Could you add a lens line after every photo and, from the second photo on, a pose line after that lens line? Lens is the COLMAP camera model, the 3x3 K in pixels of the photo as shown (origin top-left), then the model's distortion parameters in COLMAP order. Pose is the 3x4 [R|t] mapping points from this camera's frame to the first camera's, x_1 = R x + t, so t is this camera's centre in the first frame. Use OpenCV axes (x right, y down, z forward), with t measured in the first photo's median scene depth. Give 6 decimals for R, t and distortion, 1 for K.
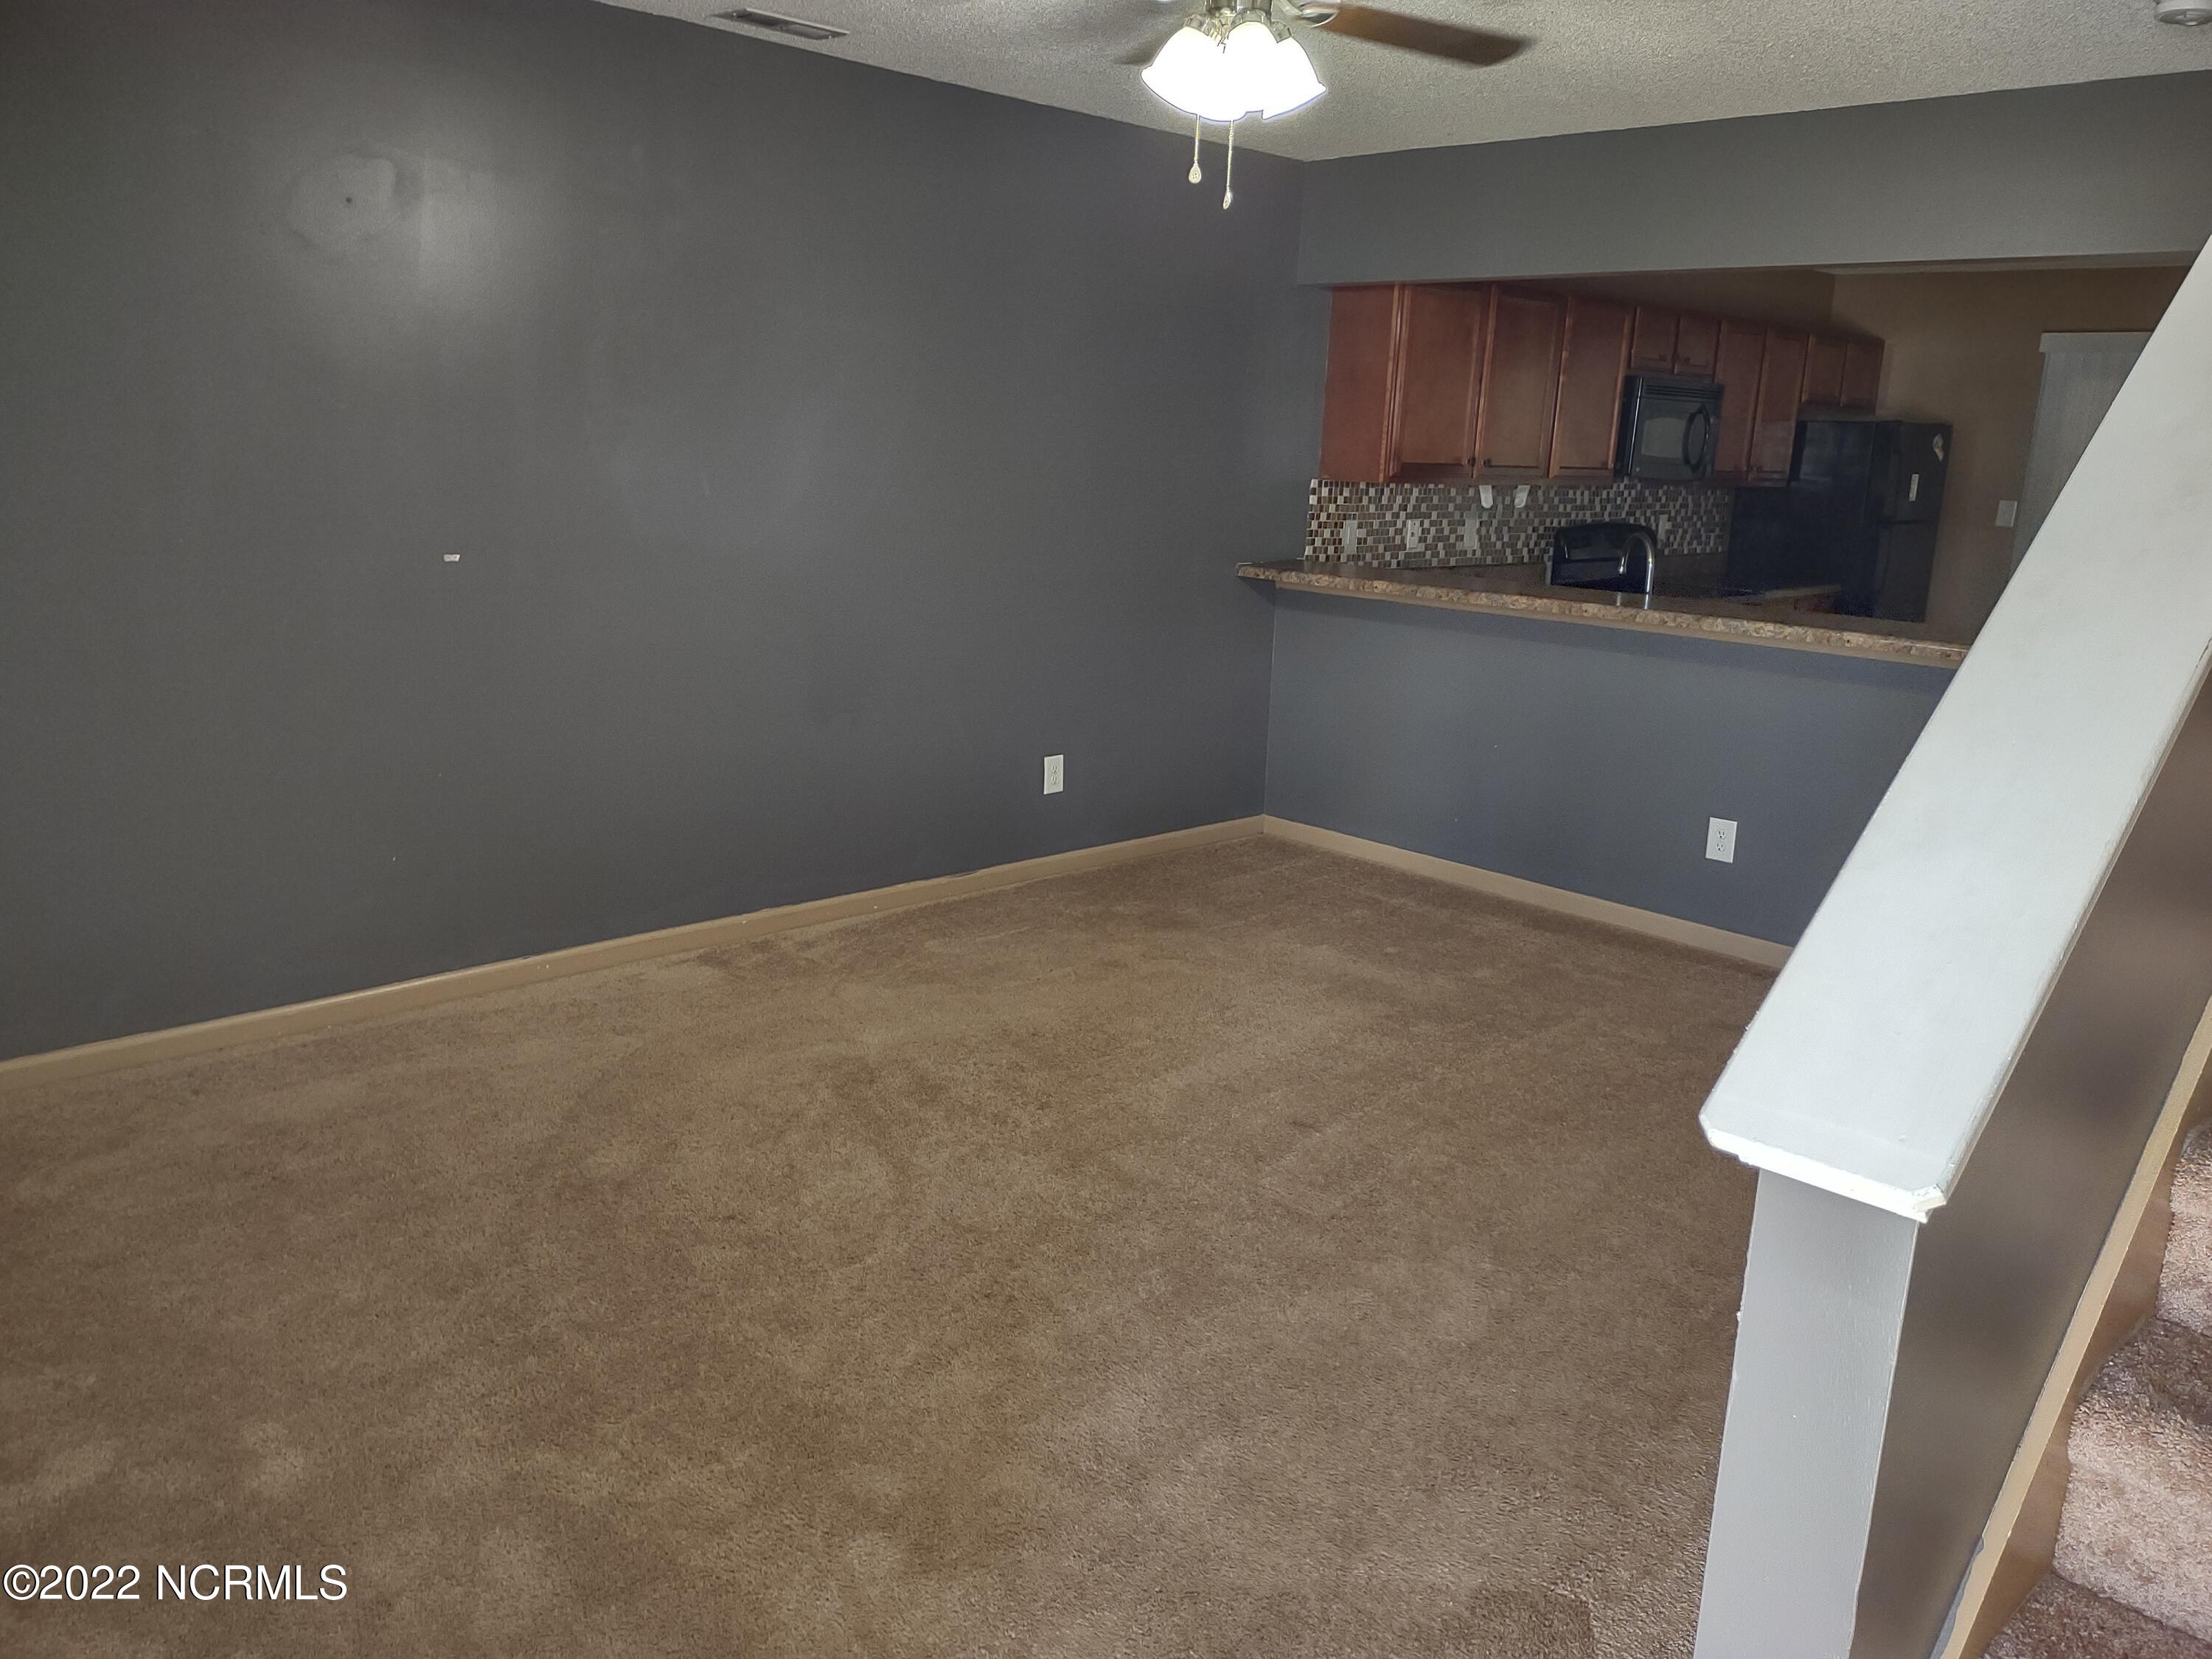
lens RADIAL K [[1658.4, 0, 1106.0], [0, 1658.4, 829.5], [0, 0, 1]] dist [0.101444, -0.156494]
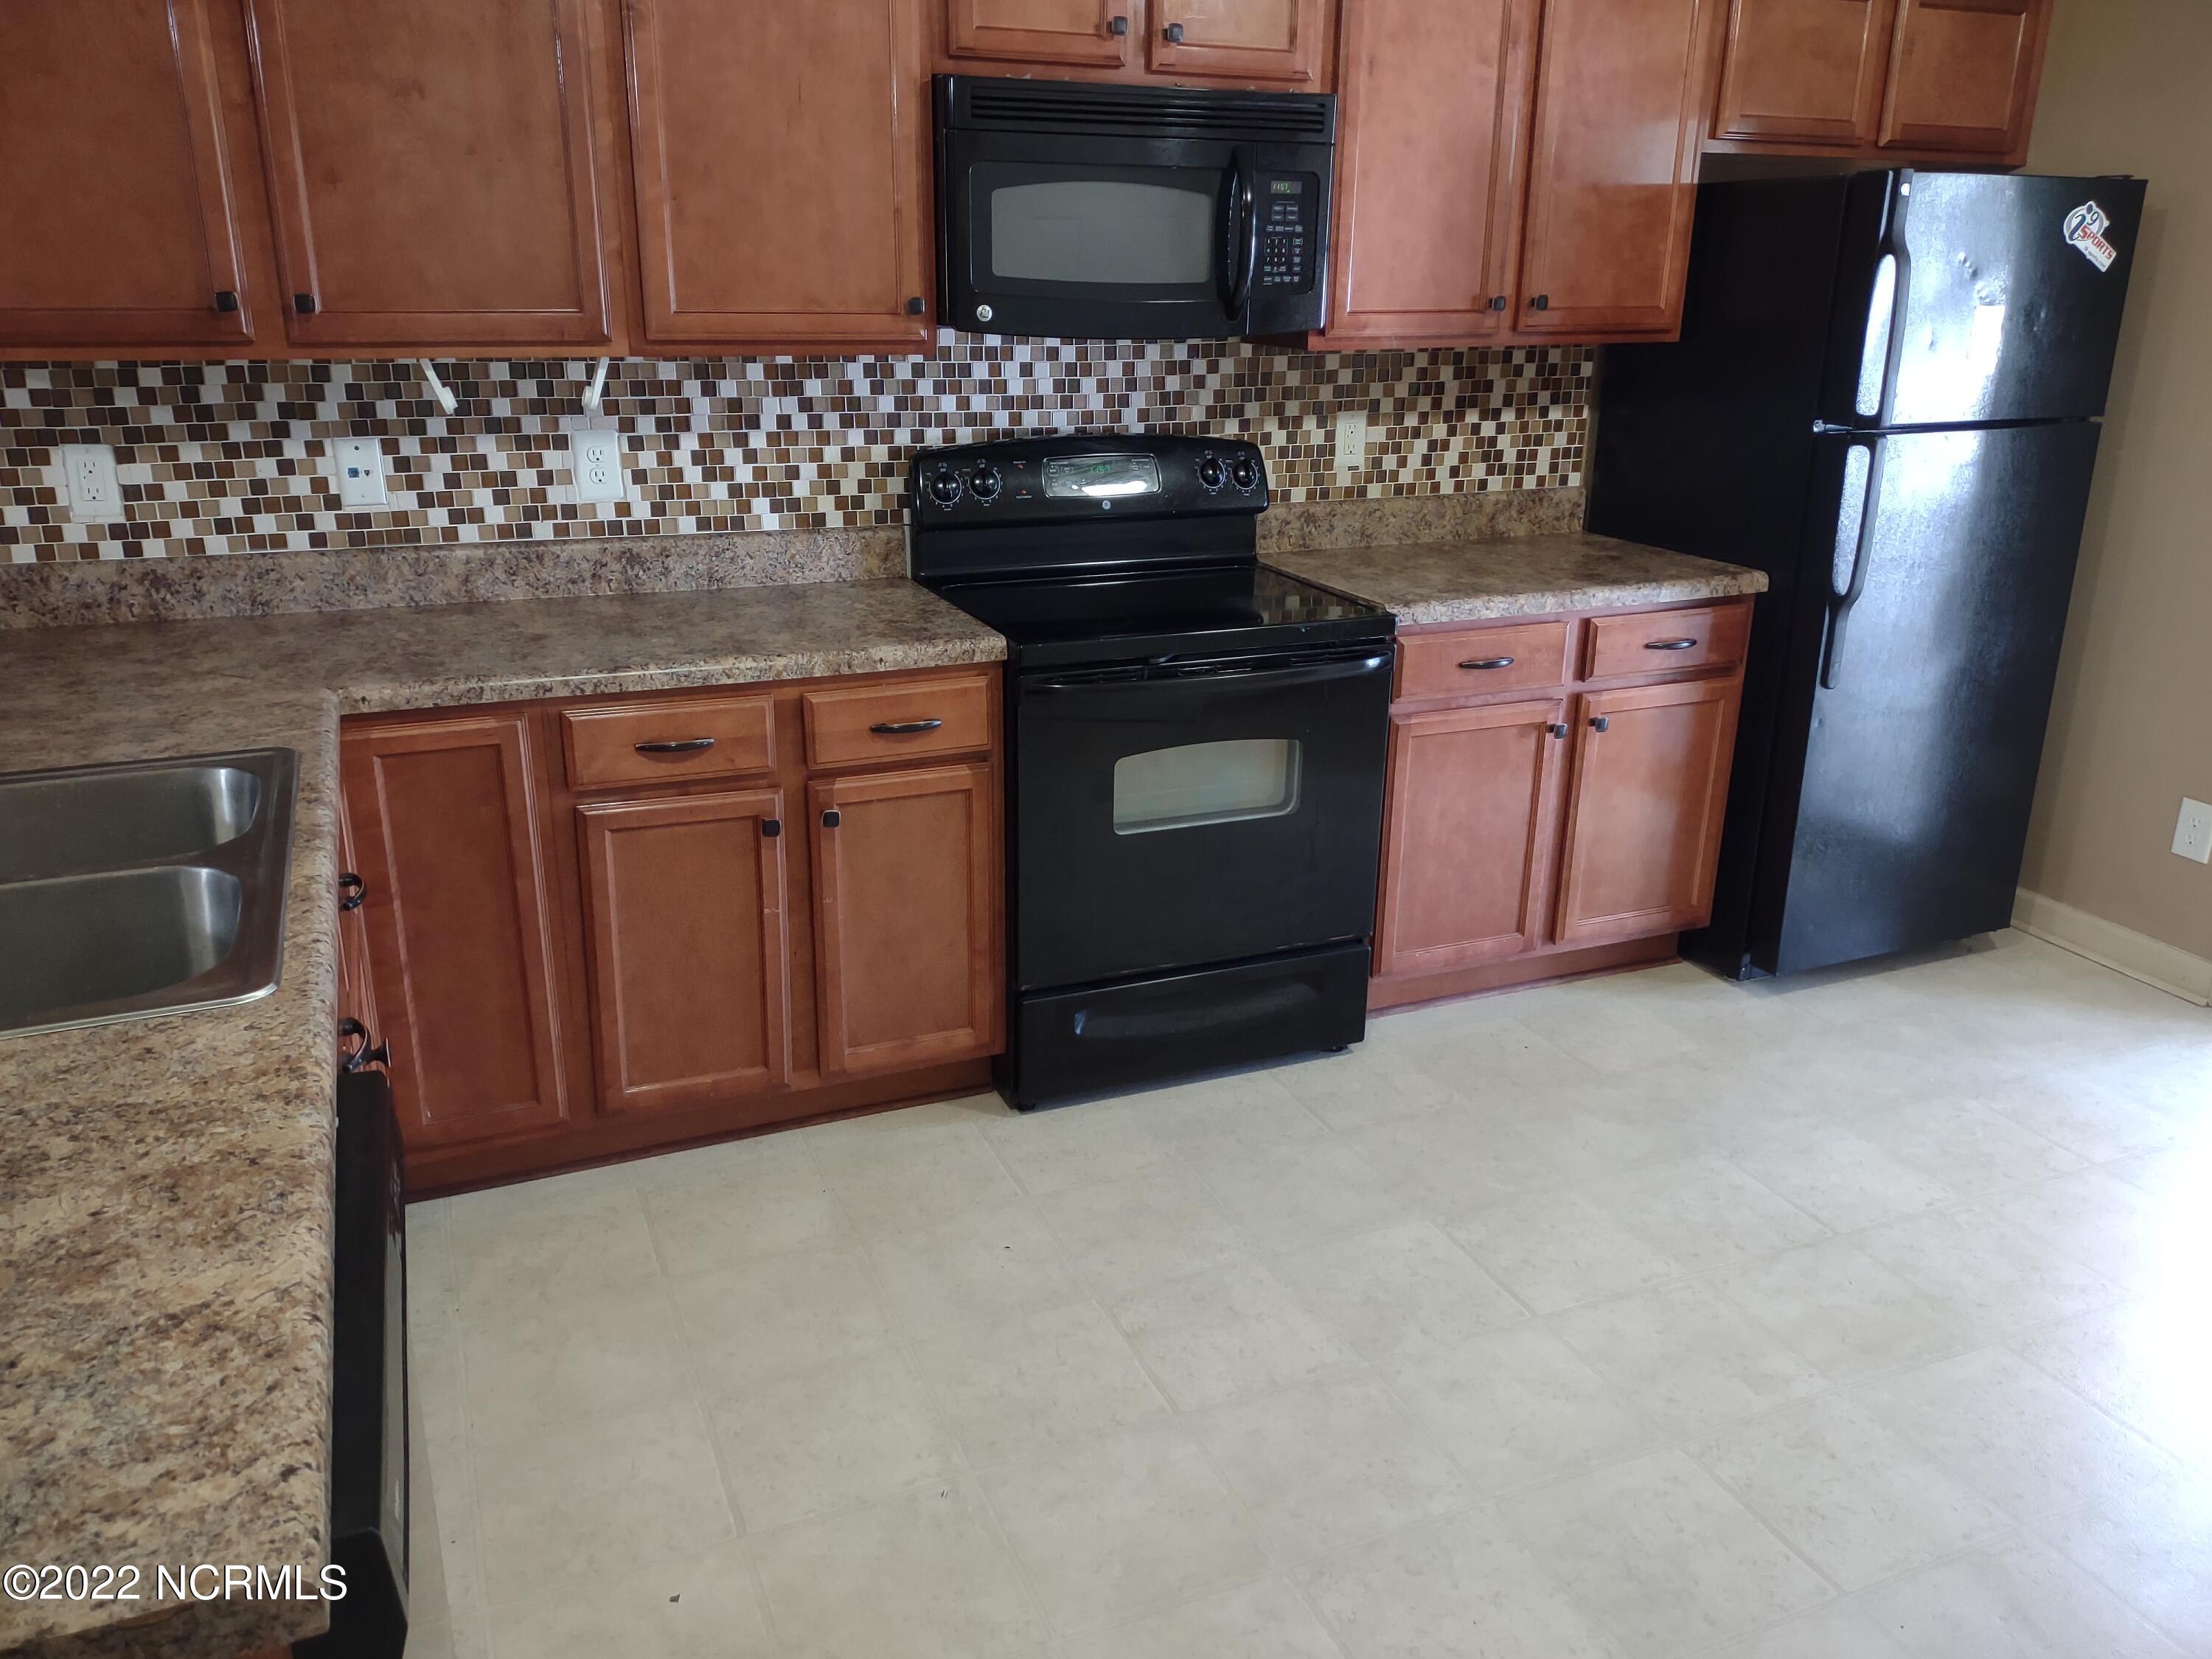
lens RADIAL K [[1658.4, 0, 1106.0], [0, 1658.4, 829.5], [0, 0, 1]] dist [0.101444, -0.156494]
pose [[0.933017, 0.083449, -0.350024, 0.506196], [-0.054148, 0.994221, 0.092695, -0.130407], [0.355736, -0.067532, 0.932143, 0.629272]]
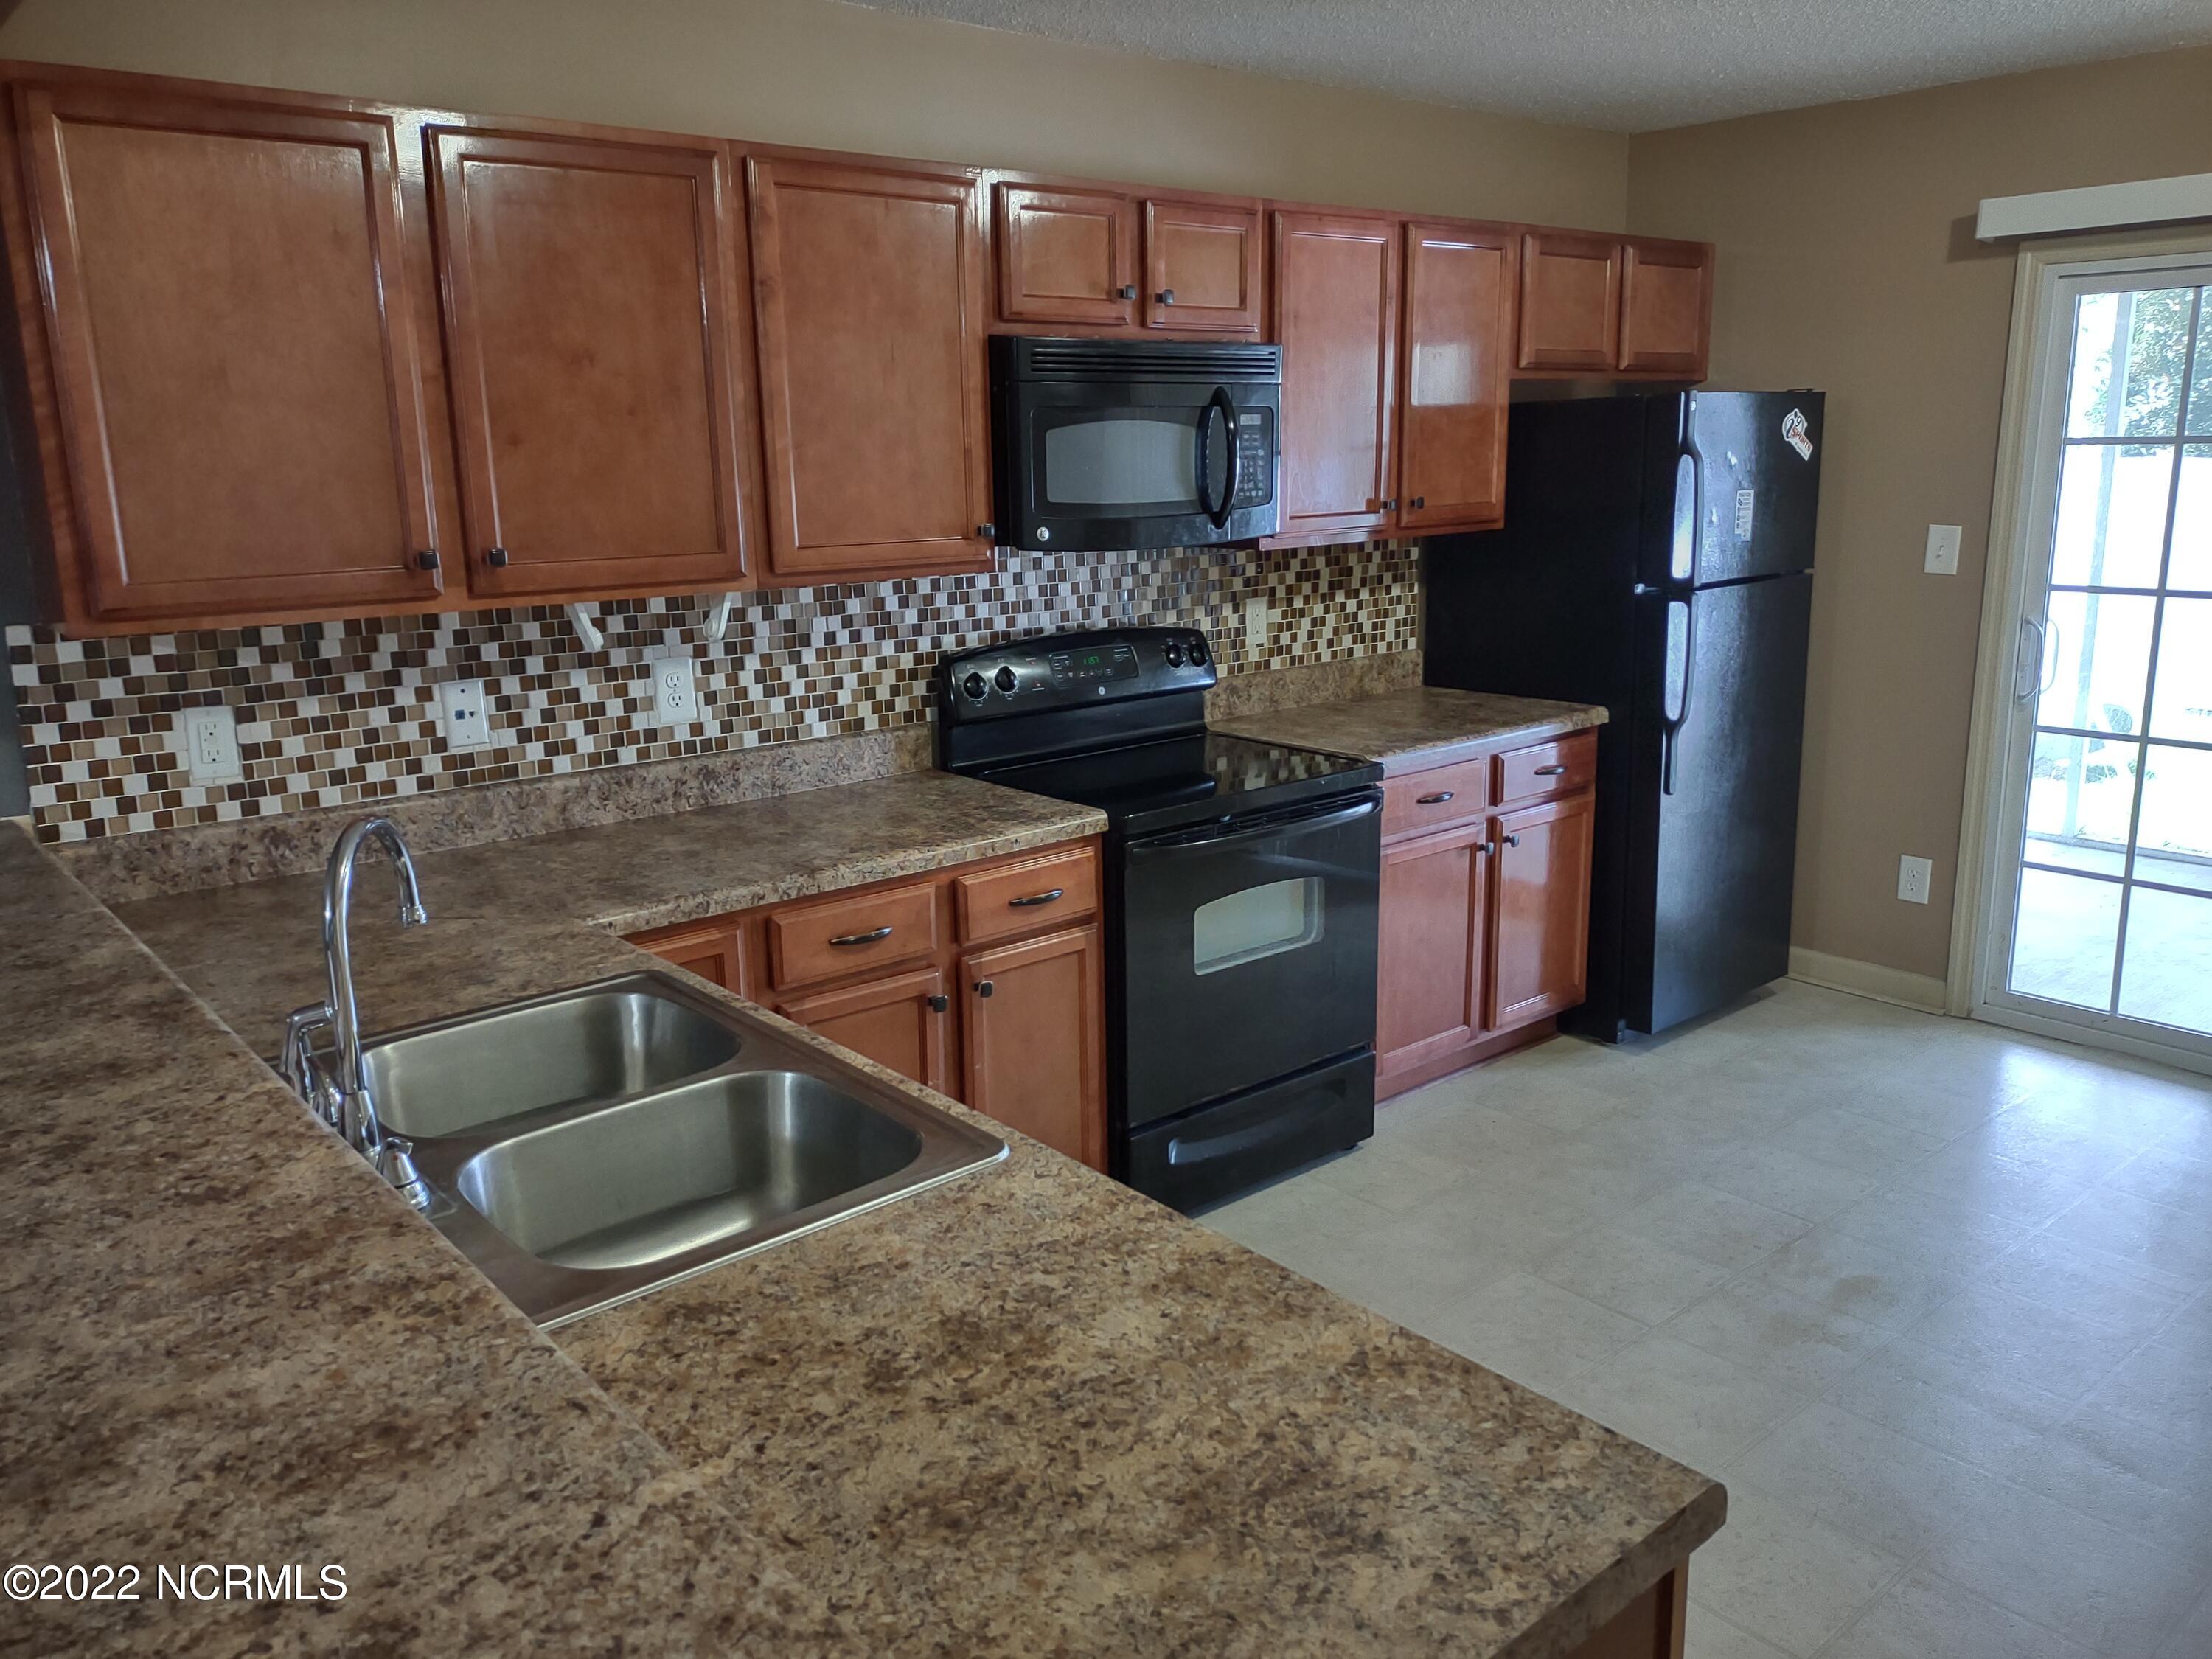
lens RADIAL K [[1641.1, 0, 1106.0], [0, 1641.1, 829.5], [0, 0, 1]] dist [0.114390, -0.168286]
pose [[0.995572, -0.048782, -0.080356, 0.373220], [0.048090, 0.998788, -0.010523, -0.128216], [0.080772, 0.006612, 0.996711, 0.550273]]
